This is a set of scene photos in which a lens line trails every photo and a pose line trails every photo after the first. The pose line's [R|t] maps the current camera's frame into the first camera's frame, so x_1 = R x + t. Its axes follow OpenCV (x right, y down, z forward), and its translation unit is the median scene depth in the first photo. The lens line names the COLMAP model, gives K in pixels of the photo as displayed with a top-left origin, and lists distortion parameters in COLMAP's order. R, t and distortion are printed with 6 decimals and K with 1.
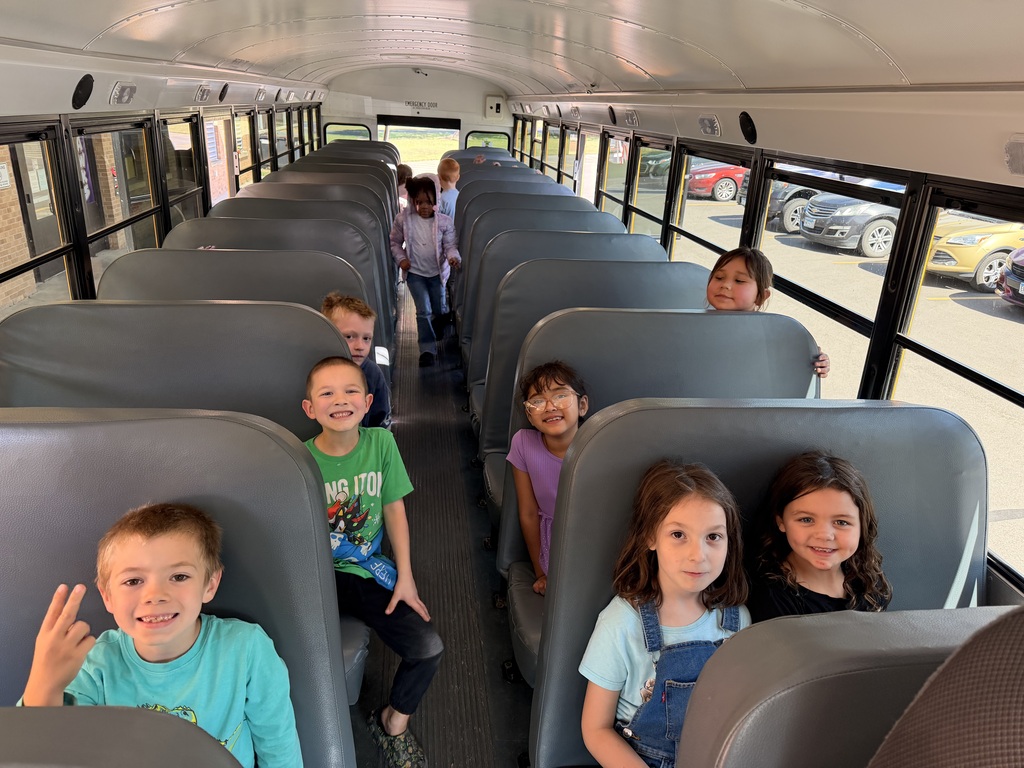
lens RADIAL K [[723.4, 0, 512.0], [0, 723.4, 384.0], [0, 0, 1]] dist [0.039941, 0.000952]
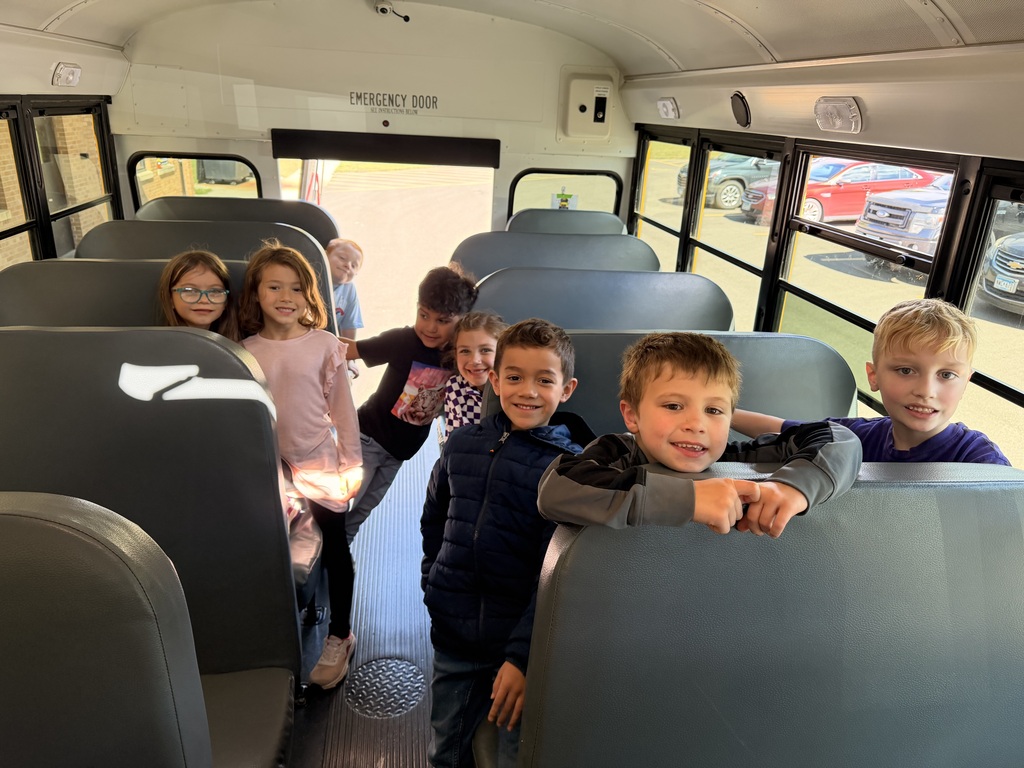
lens RADIAL K [[723.4, 0, 512.0], [0, 723.4, 384.0], [0, 0, 1]] dist [0.039941, 0.000952]
pose [[0.997510, -0.029719, 0.063955, -0.091087], [0.028120, 0.999273, 0.025759, -0.242636], [-0.064674, -0.023897, 0.997620, 0.609795]]
